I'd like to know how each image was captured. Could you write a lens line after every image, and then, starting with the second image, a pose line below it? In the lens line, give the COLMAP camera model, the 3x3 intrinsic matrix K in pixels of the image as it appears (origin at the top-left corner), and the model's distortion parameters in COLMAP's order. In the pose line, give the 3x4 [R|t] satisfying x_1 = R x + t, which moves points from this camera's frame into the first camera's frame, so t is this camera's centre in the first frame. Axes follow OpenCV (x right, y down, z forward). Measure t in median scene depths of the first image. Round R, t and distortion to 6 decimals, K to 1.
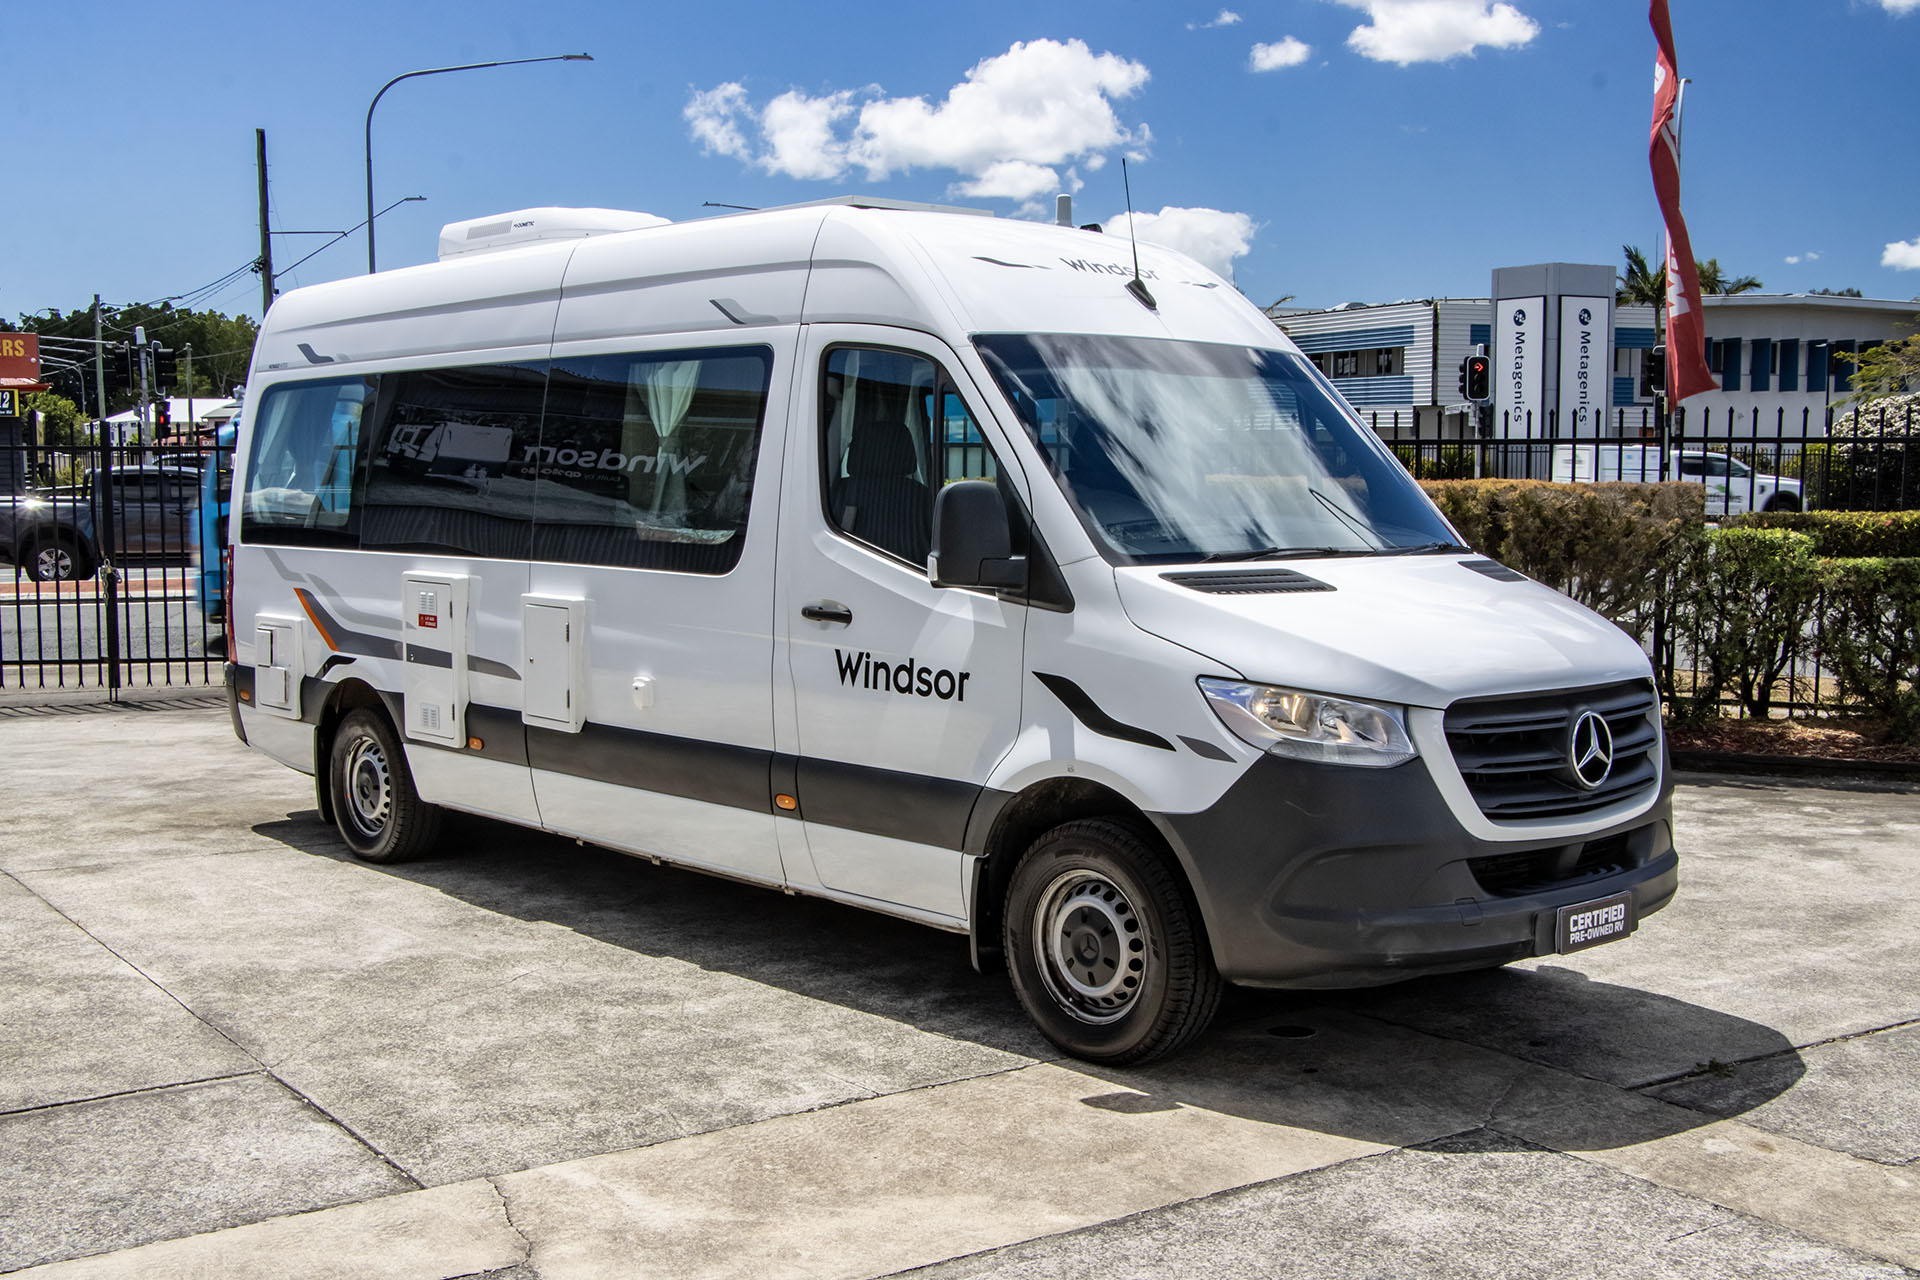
lens RADIAL K [[2139.0, 0, 945.7], [0, 2139.0, 672.4], [0, 0, 1]] dist [-0.098394, 0.263897]
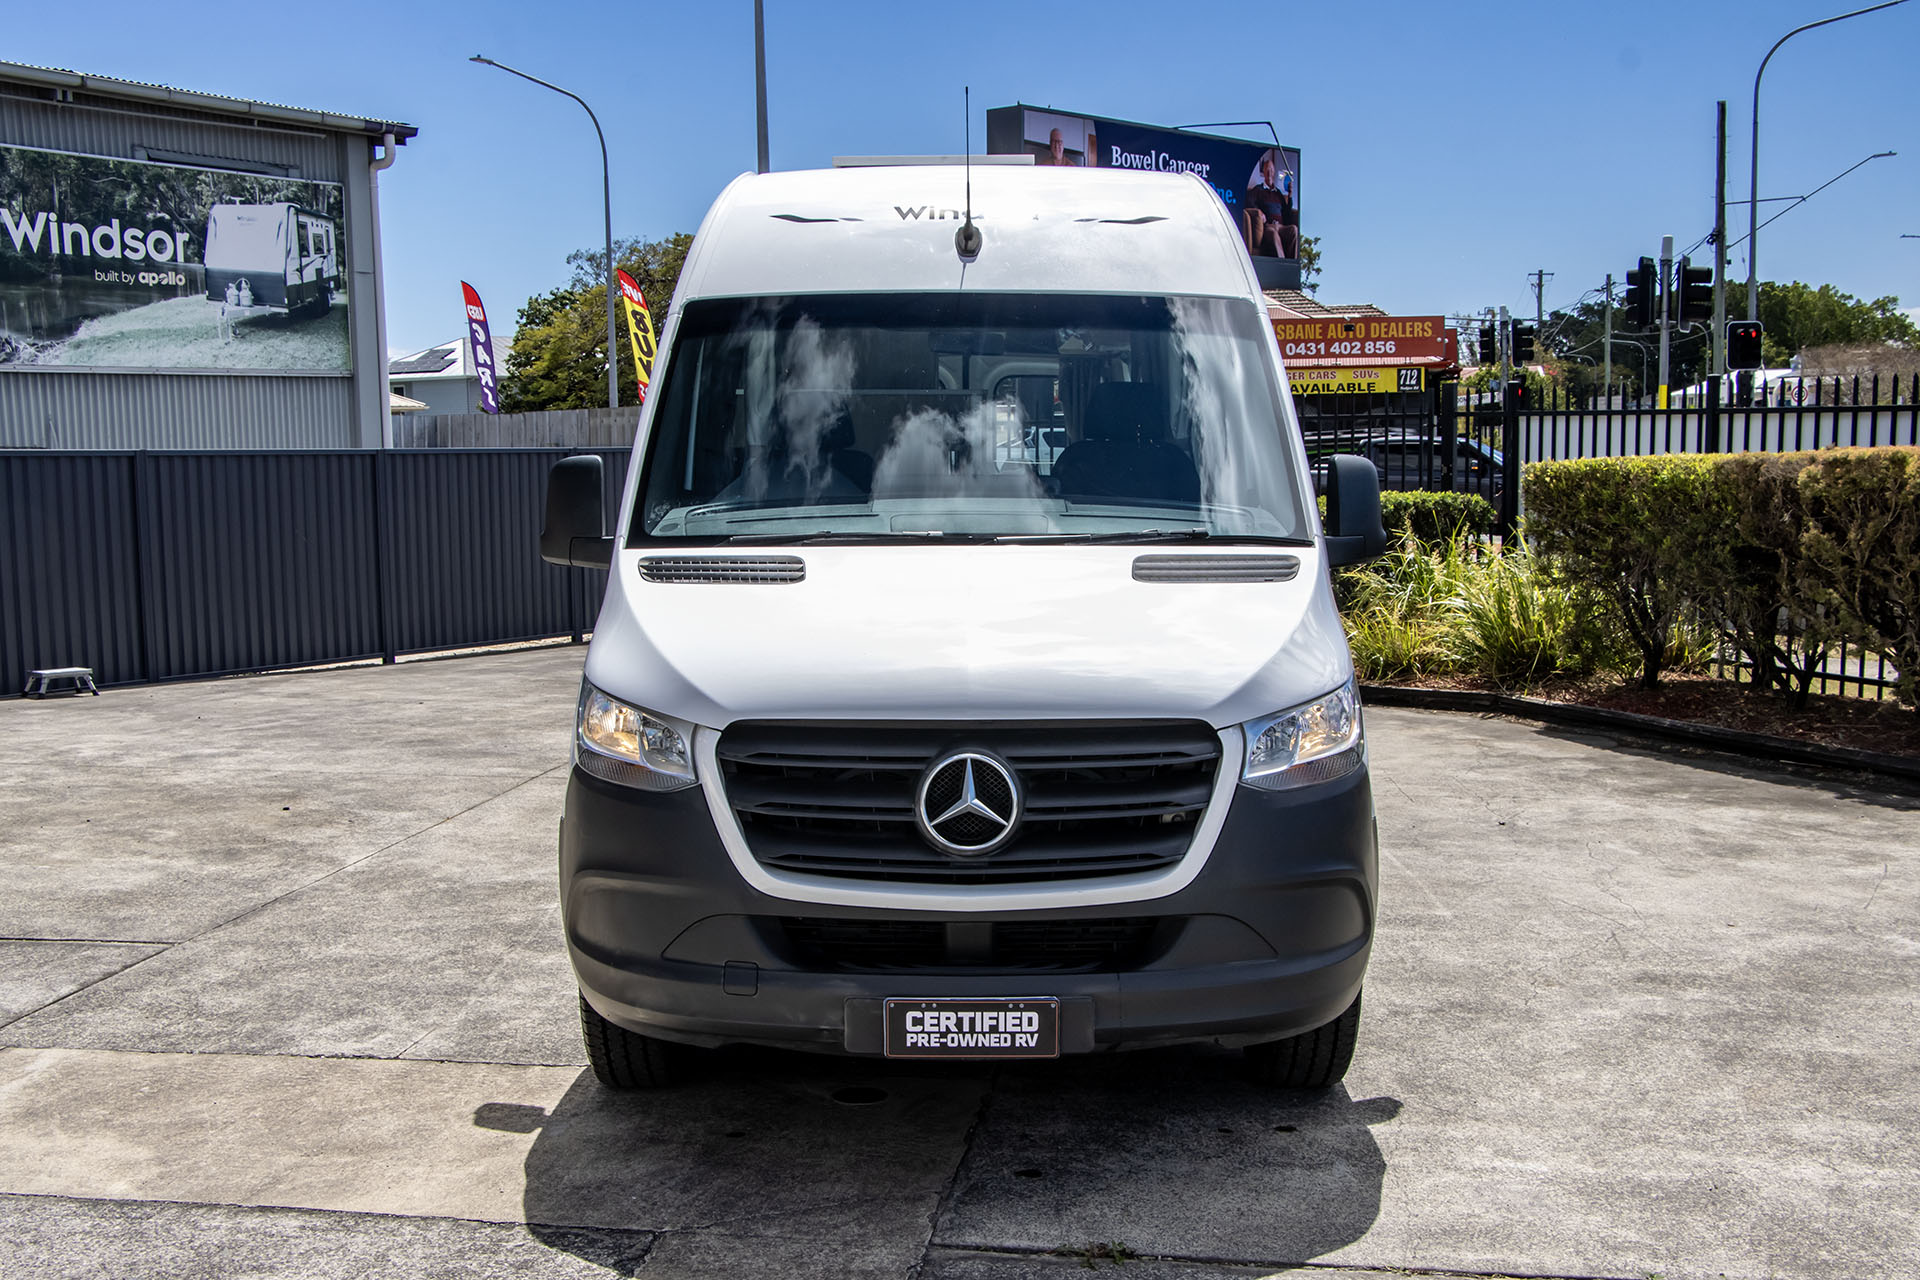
lens RADIAL K [[2061.1, 0, 962.6], [0, 2061.1, 690.4], [0, 0, 1]] dist [-0.133138, 0.283652]
pose [[0.740594, 0.075937, -0.667648, 0.804626], [-0.057528, 0.997111, 0.049596, -0.041901], [0.669486, 0.001678, 0.742823, 0.450211]]
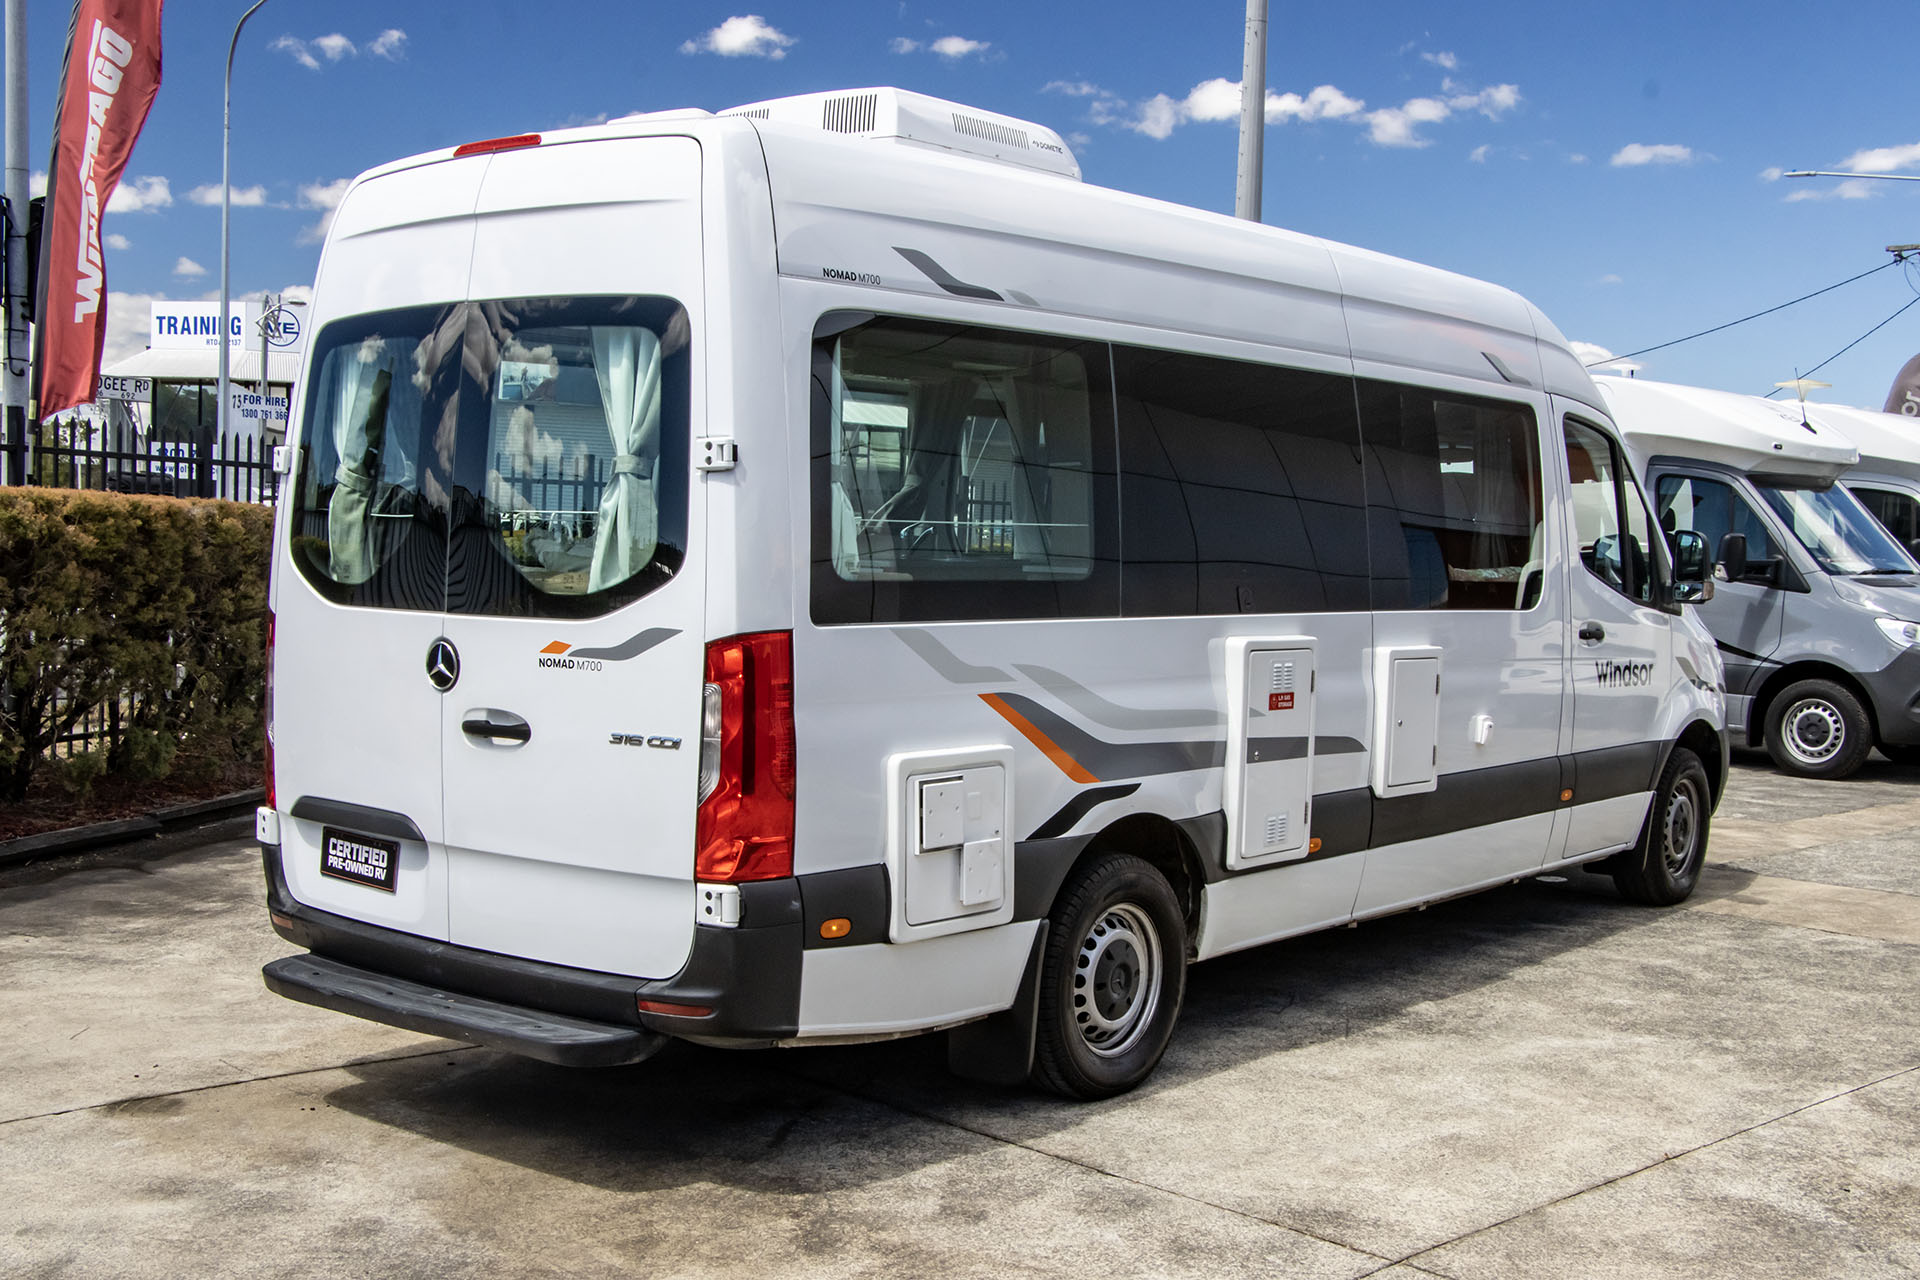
lens RADIAL K [[2139.0, 0, 945.7], [0, 2139.0, 672.4], [0, 0, 1]] dist [-0.098394, 0.263897]
pose [[-0.146265, -0.067931, 0.986910, -1.421132], [0.069041, 0.994506, 0.078686, -0.149186], [-0.986833, 0.079646, -0.140772, 1.798606]]
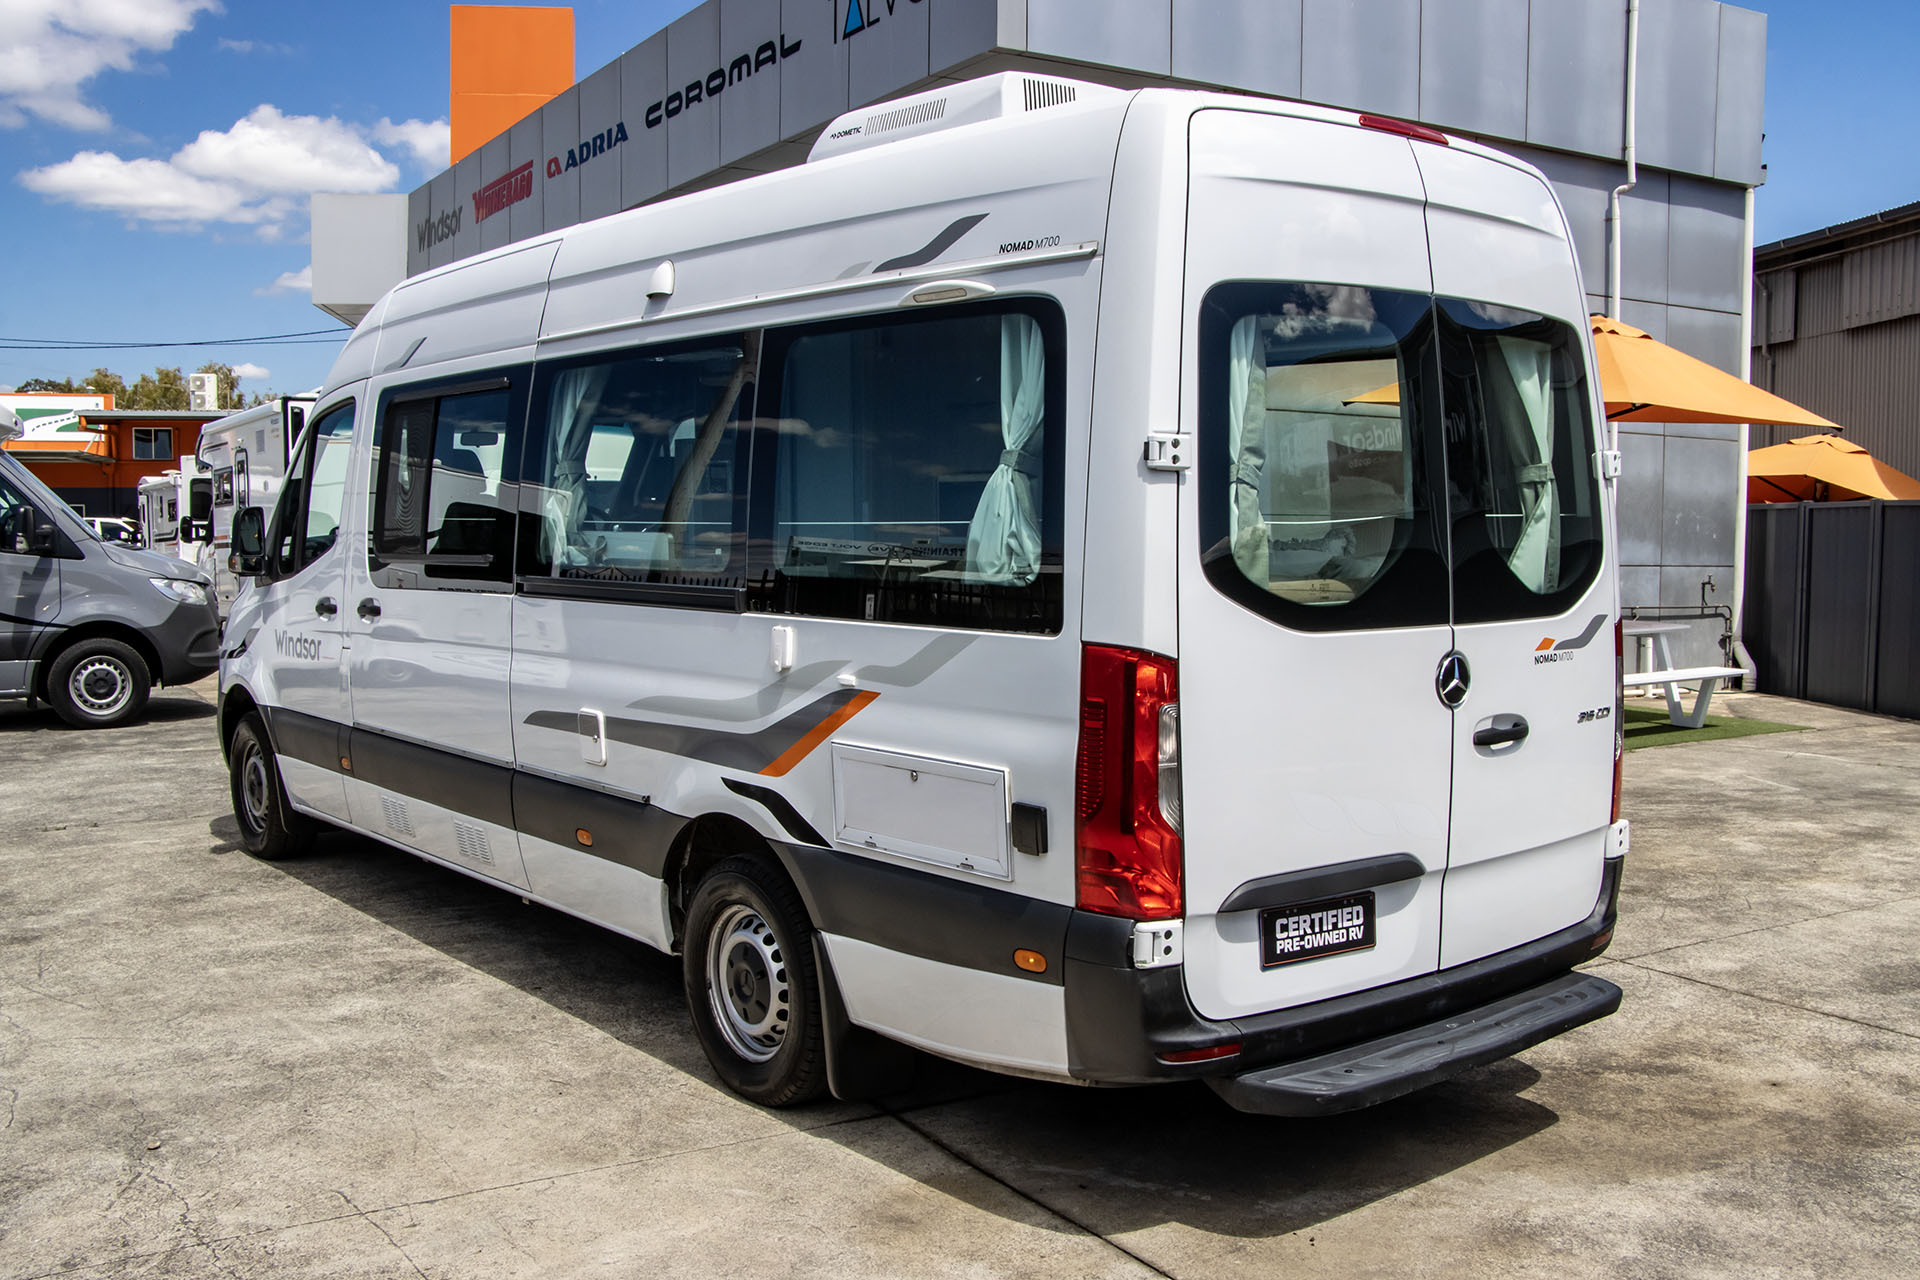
lens RADIAL K [[1804.0, 0, 960.0], [0, 1804.0, 640.0], [0, 0, 1]] dist [-0.140431, 0.196072]
pose [[-0.998118, -0.002078, 0.061290, -0.328083], [0.007929, 0.986665, 0.162571, -0.230956], [-0.060811, 0.162751, -0.984791, 2.608730]]
